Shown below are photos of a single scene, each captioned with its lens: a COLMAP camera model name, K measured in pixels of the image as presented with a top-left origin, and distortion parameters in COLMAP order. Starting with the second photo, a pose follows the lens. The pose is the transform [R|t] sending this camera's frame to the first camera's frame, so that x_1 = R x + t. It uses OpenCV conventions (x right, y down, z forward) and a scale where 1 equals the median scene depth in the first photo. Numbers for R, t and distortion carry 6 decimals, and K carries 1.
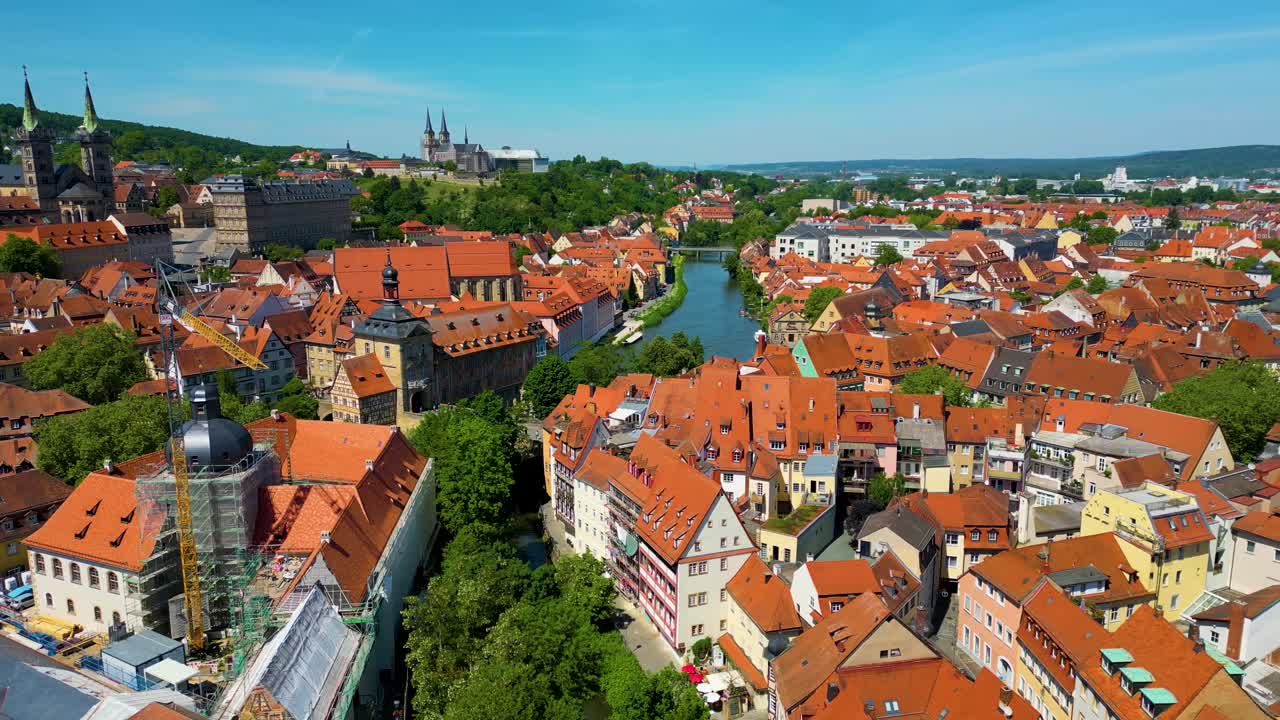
lens RADIAL K [[953.0, 0, 640.0], [0, 953.0, 360.0], [0, 0, 1]] dist [0.091934, -0.097716]
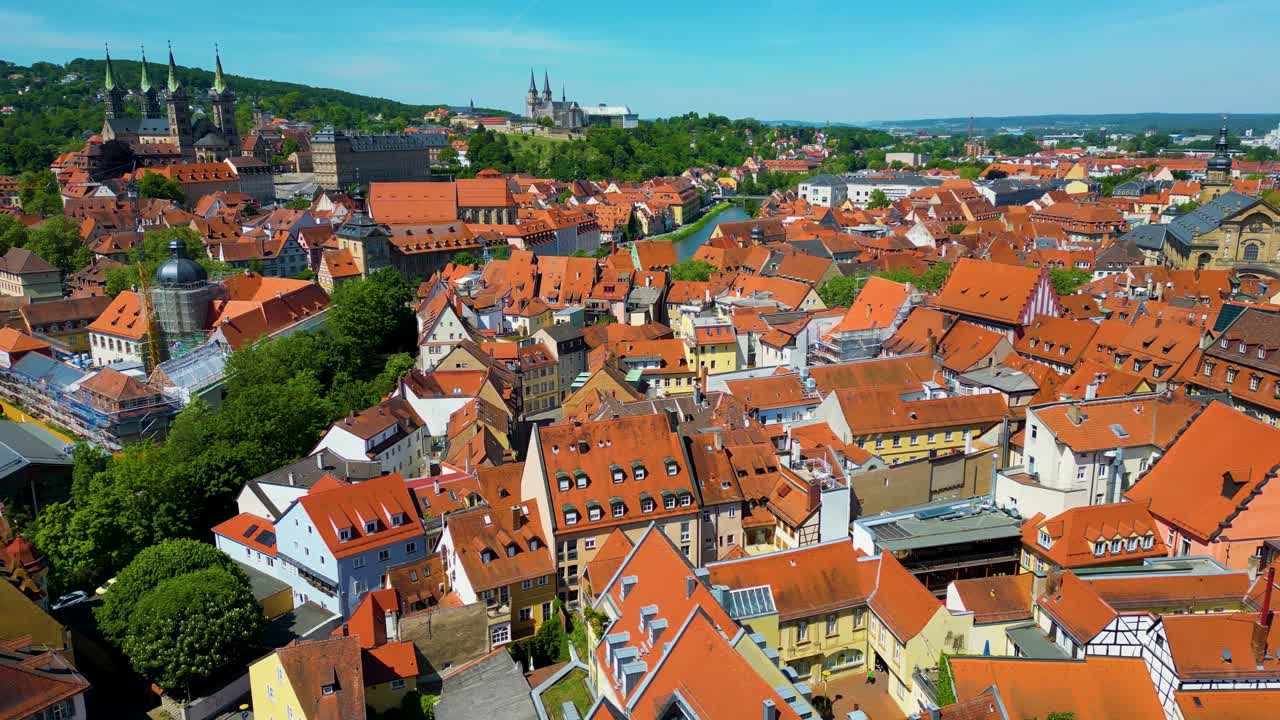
lens RADIAL K [[953.0, 0, 640.0], [0, 953.0, 360.0], [0, 0, 1]] dist [0.091934, -0.097716]
pose [[0.986920, 0.037490, -0.156793, 0.178577], [-0.030933, 0.998550, 0.044051, 0.038421], [0.158217, -0.038625, 0.986649, -0.163556]]
